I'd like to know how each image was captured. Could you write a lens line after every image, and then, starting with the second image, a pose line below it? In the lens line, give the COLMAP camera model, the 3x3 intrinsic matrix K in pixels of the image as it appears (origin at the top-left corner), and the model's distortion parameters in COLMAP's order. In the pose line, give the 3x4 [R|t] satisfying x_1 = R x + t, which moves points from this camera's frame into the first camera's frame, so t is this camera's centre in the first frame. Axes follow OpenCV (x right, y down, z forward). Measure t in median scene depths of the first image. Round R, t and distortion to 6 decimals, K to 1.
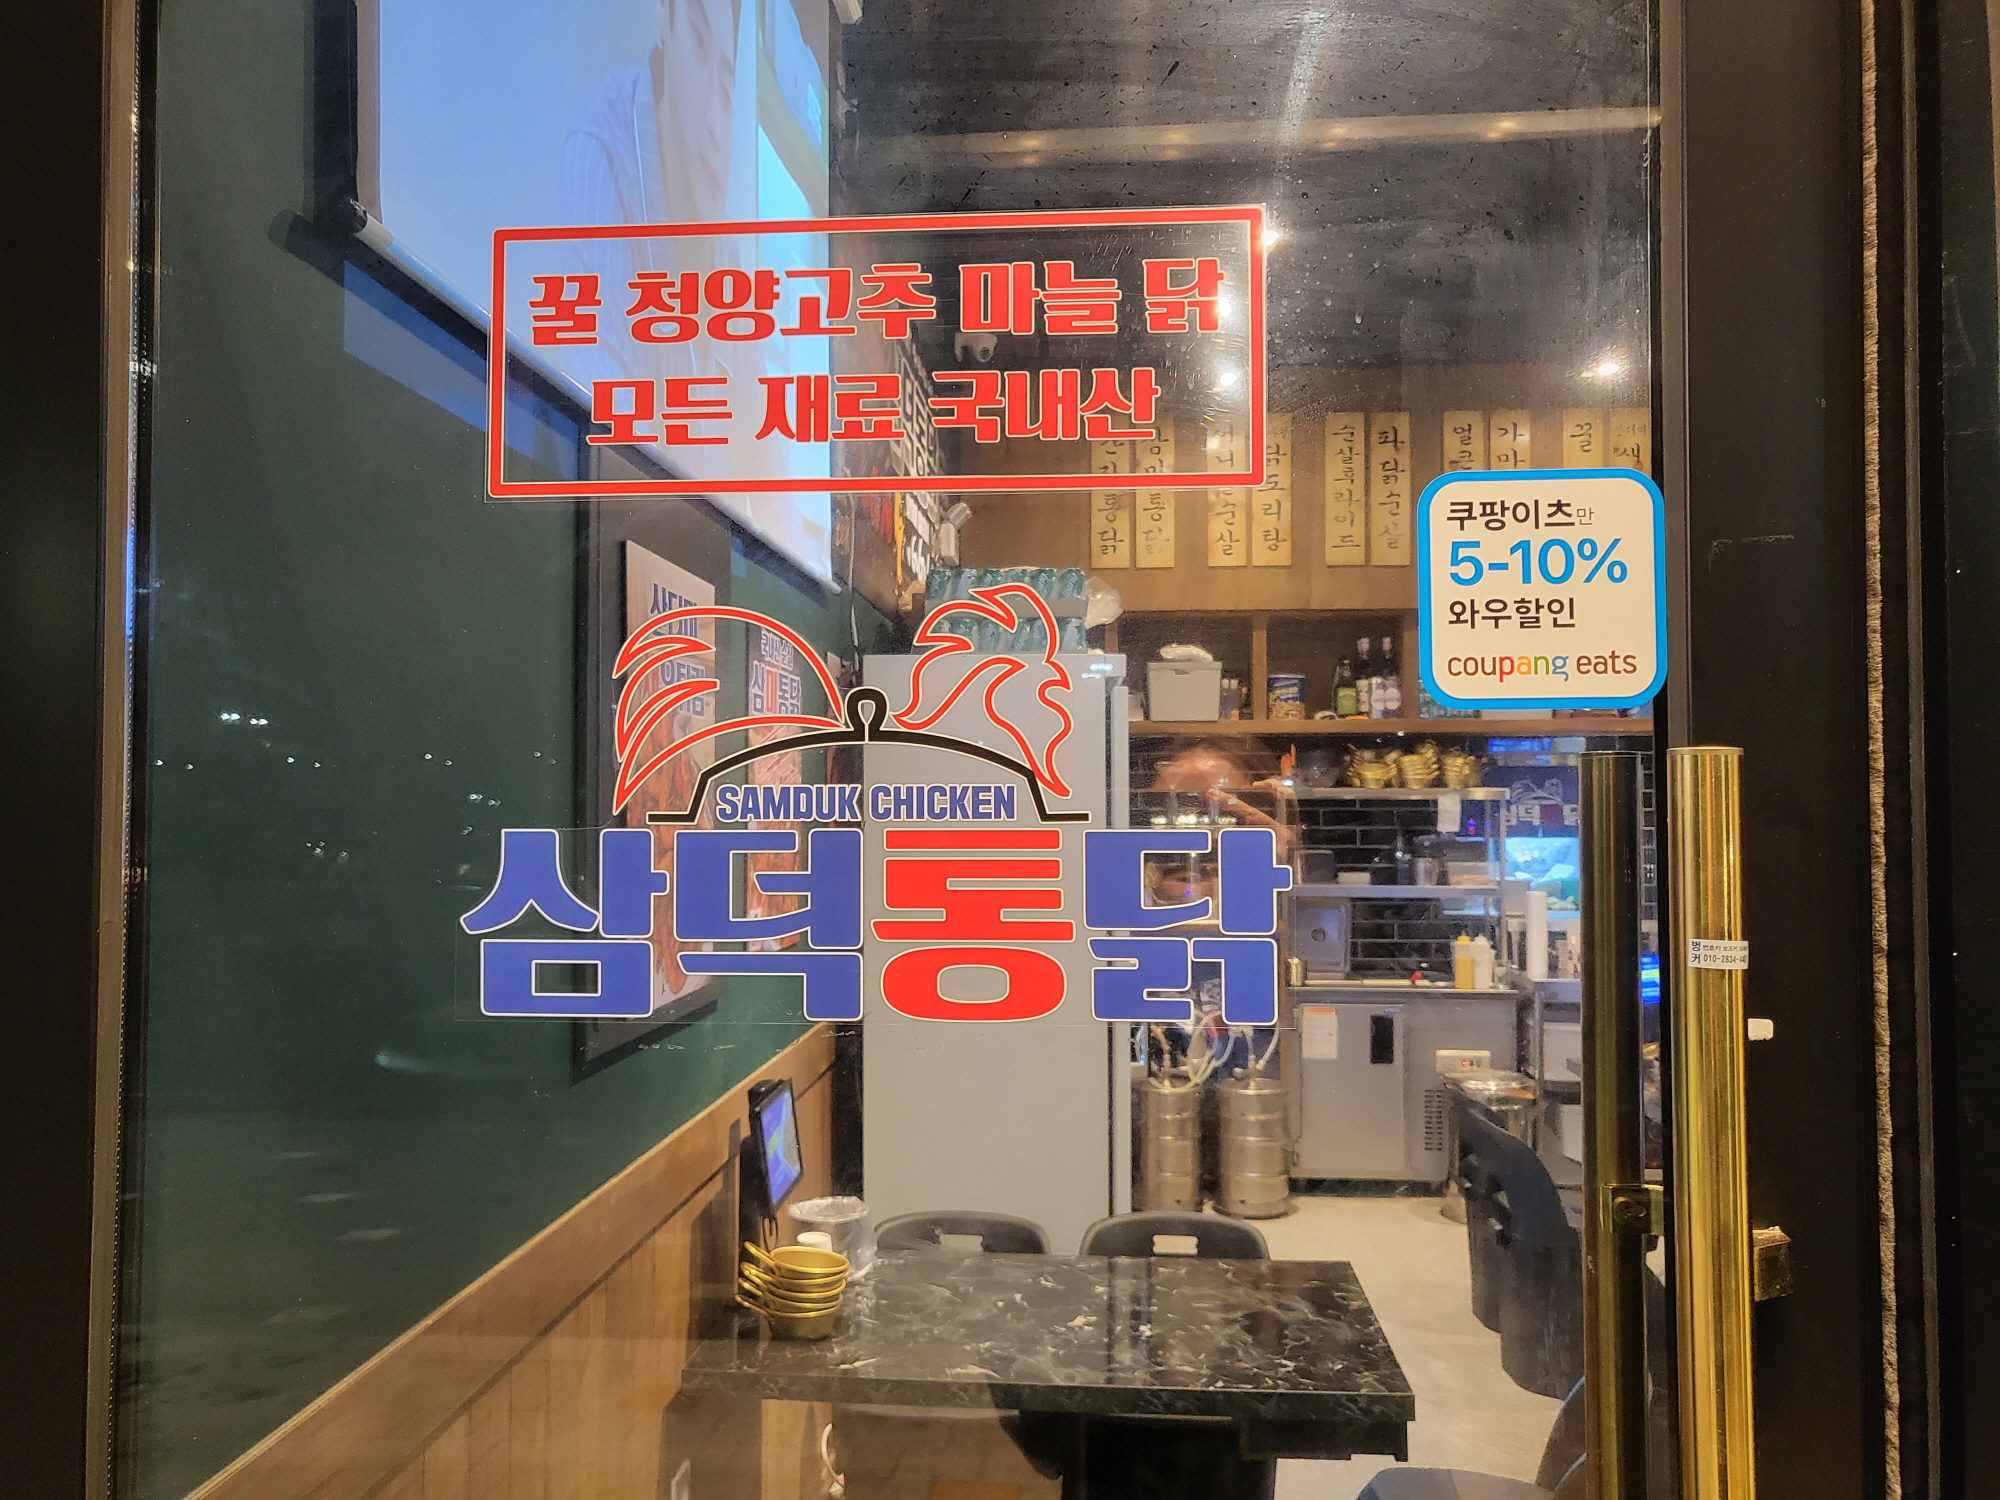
lens RADIAL K [[1506.2, 0, 1000.0], [0, 1506.2, 750.0], [0, 0, 1]] dist [-0.086256, 0.169631]
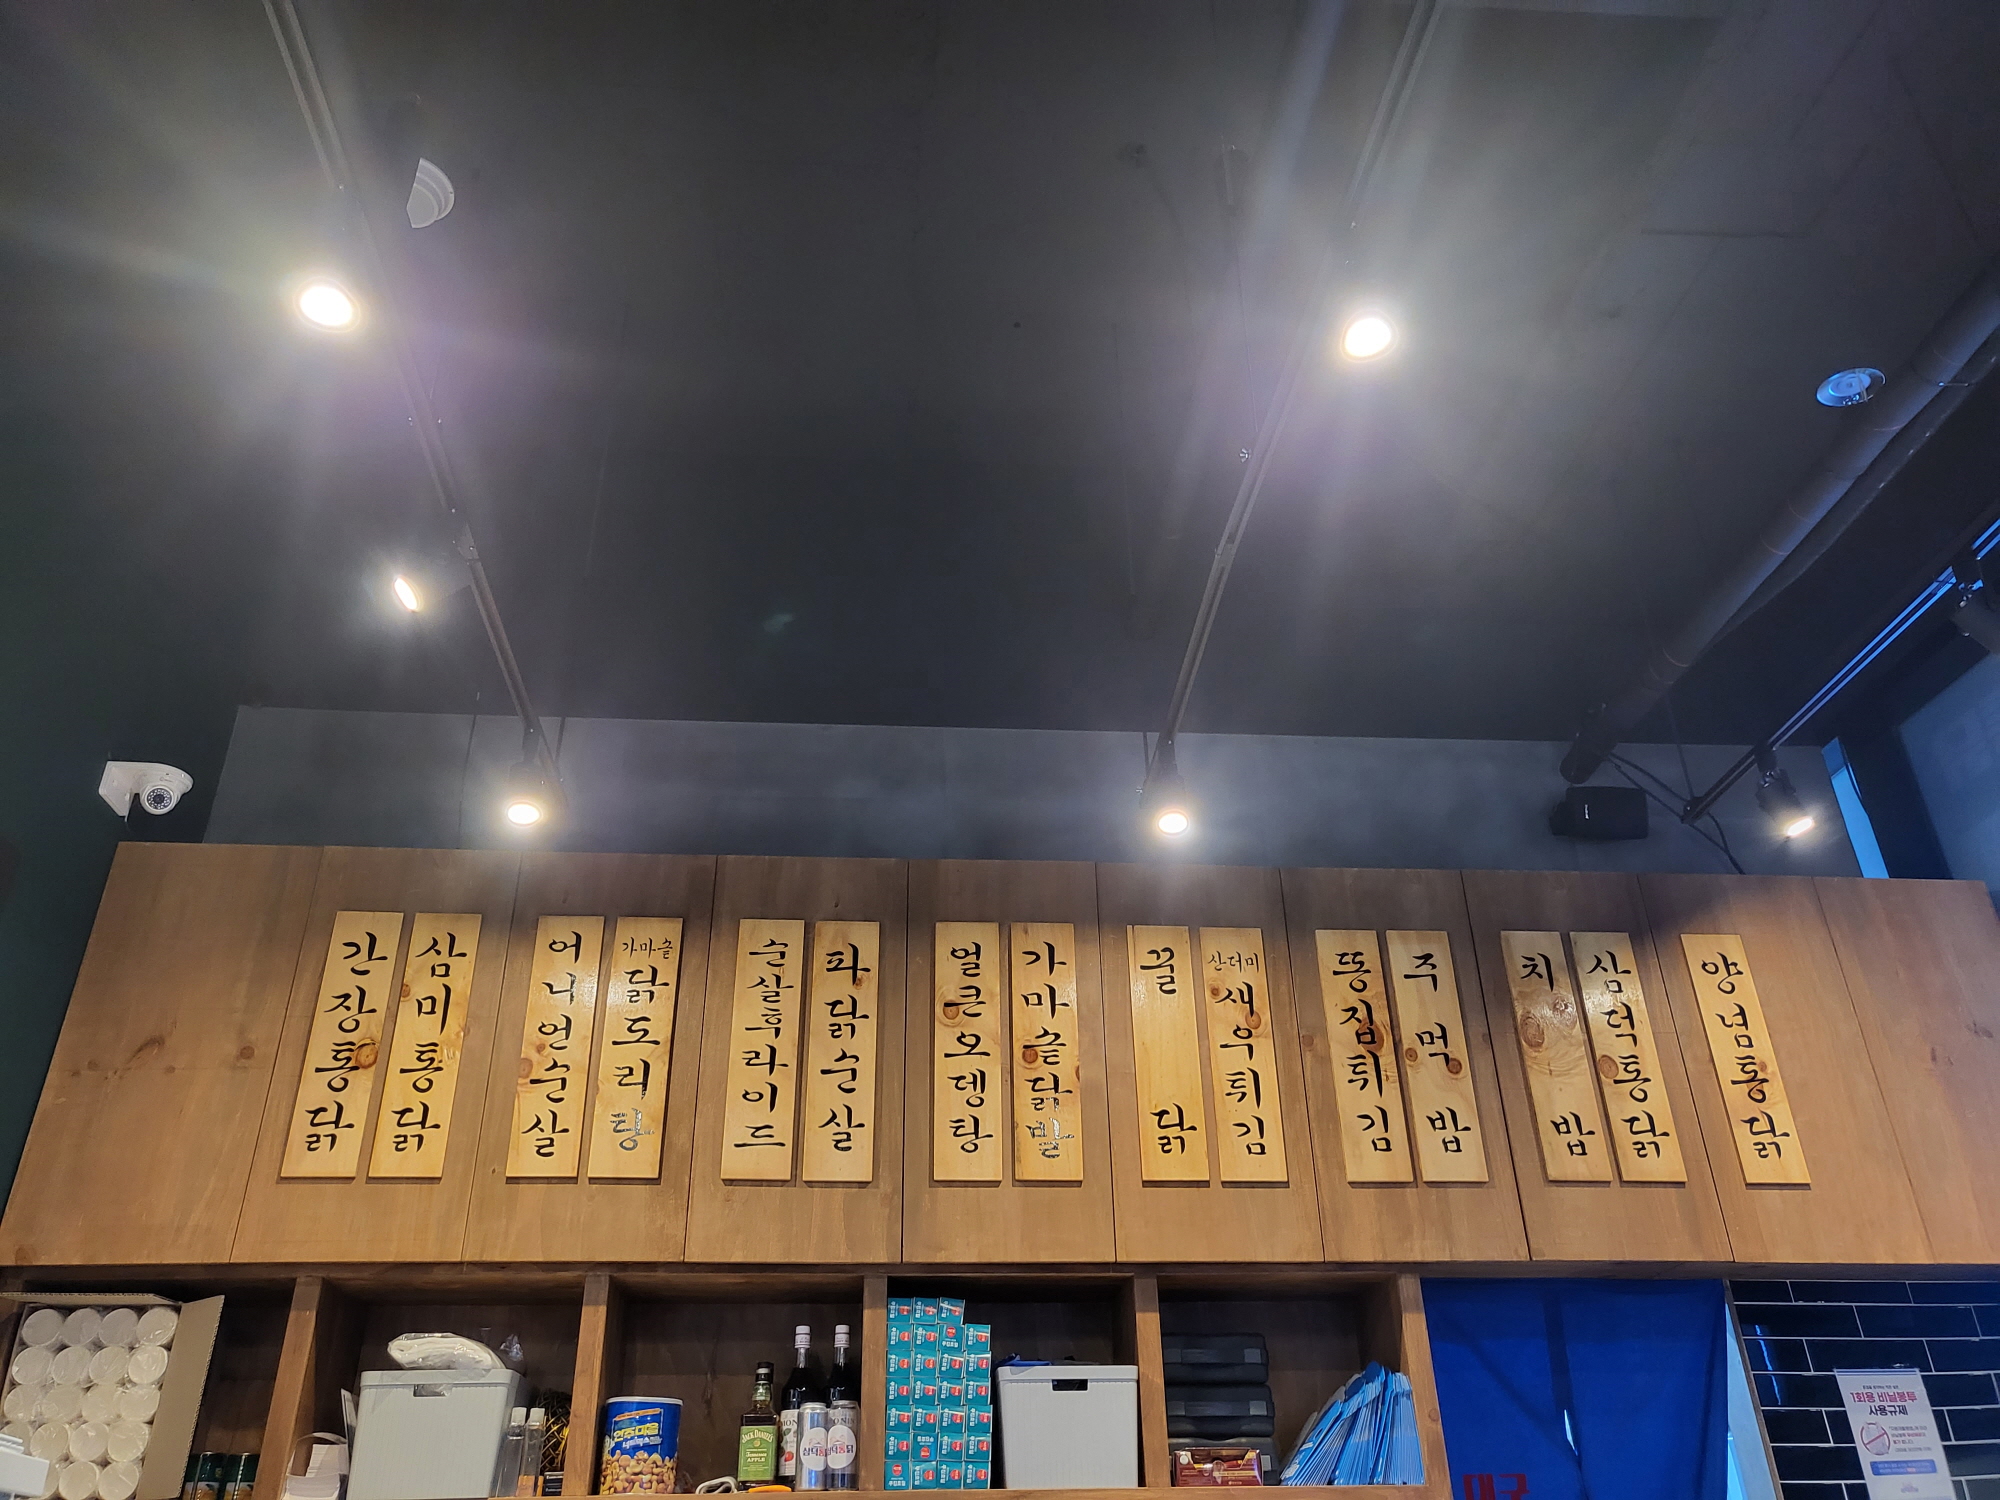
lens RADIAL K [[1506.2, 0, 1000.0], [0, 1506.2, 750.0], [0, 0, 1]] dist [-0.086256, 0.169631]
pose [[0.982111, 0.078323, 0.171243, 0.209916], [0.013115, 0.878732, -0.477135, 0.000427], [-0.187847, 0.470845, 0.861985, 0.434243]]
